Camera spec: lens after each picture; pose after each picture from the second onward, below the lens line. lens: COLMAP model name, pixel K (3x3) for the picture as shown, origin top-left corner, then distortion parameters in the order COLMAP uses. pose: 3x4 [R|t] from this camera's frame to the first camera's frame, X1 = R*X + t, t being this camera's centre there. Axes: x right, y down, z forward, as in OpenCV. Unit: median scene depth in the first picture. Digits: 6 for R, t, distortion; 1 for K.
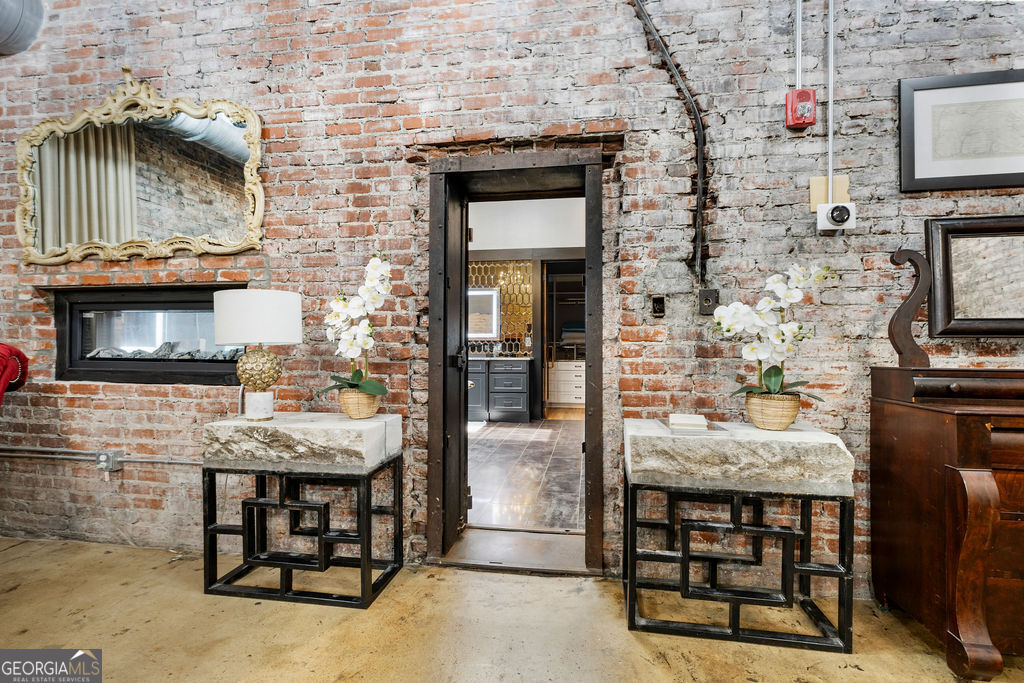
lens RADIAL K [[496.2, 0, 518.1], [0, 496.2, 341.0], [0, 0, 1]] dist [-0.006185, 0.000220]
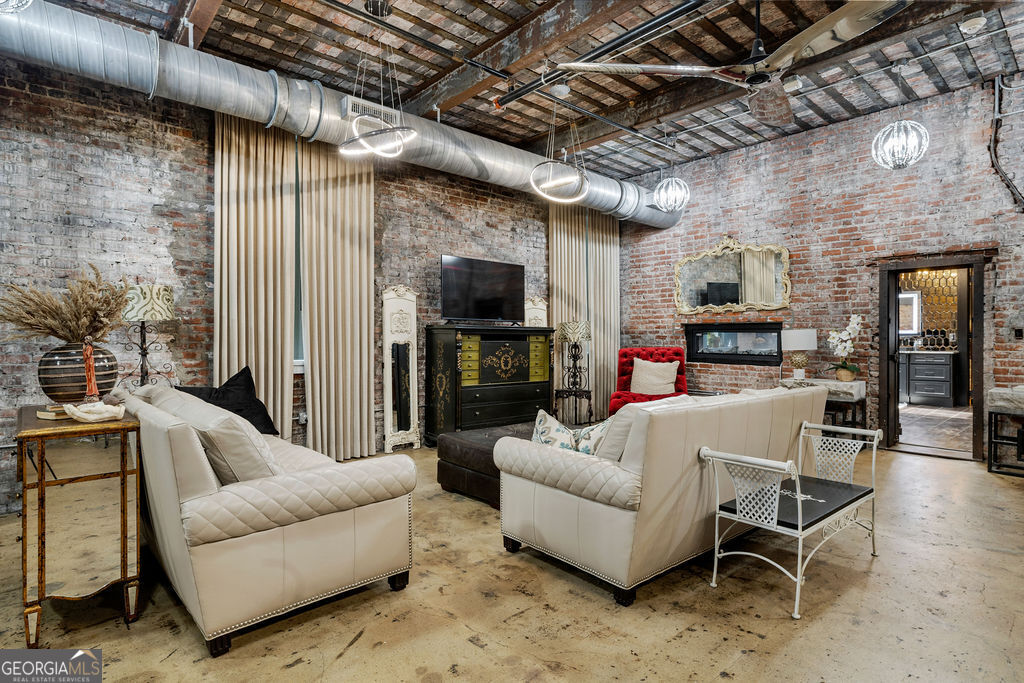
lens RADIAL K [[535.5, 0, 512.0], [0, 535.5, 341.5], [0, 0, 1]] dist [0.005567, 0.000035]
pose [[0.772568, 0.000884, -0.634931, 0.074604], [0.019231, 0.999508, 0.024791, -0.124781], [0.634641, -0.031363, 0.772171, -1.916465]]
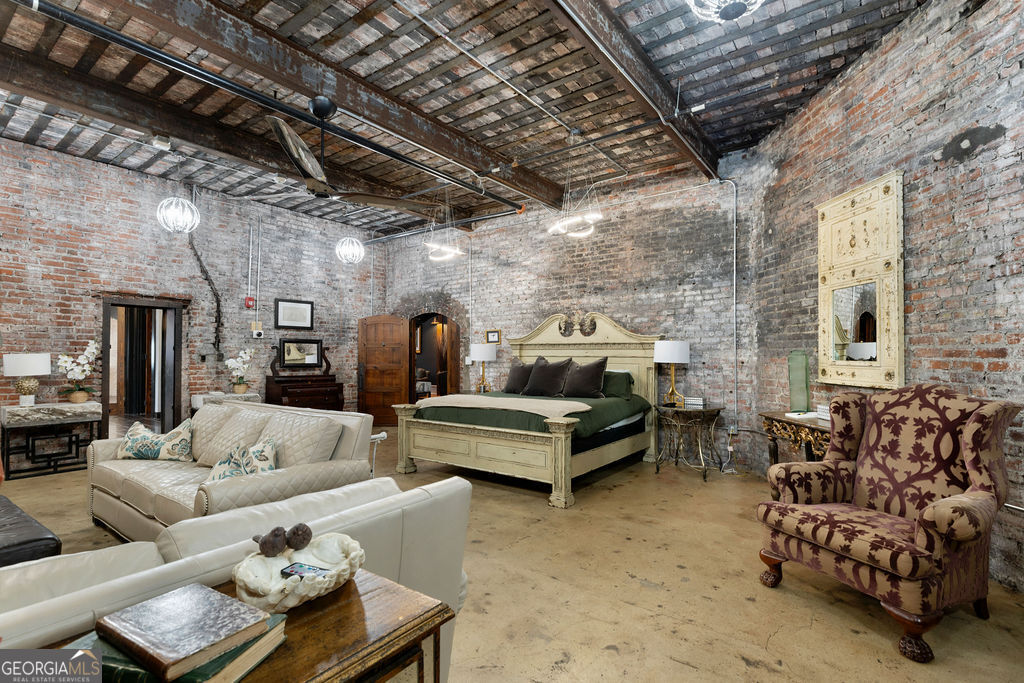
lens RADIAL K [[473.1, 0, 507.8], [0, 473.1, 346.8], [0, 0, 1]] dist [-0.008751, -0.000037]
pose [[0.473079, 0.016794, 0.880860, -1.336888], [-0.023363, 0.999706, -0.006513, -0.158248], [-0.880710, -0.017498, 0.473332, -1.955618]]
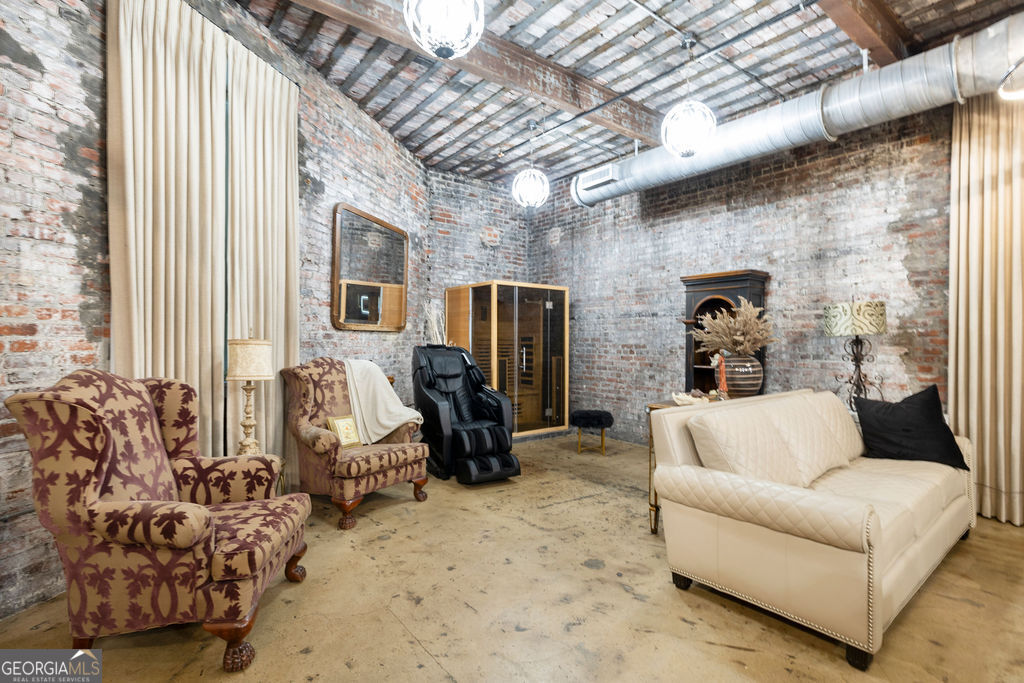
lens RADIAL K [[462.1, 0, 463.7], [0, 462.1, 340.3], [0, 0, 1]] dist [0.000465, 0.000761]
pose [[-0.704302, -0.010116, -0.709828, 0.198022], [0.010730, 0.999633, -0.024893, -0.125975], [0.709819, -0.025149, -0.703935, -1.233937]]
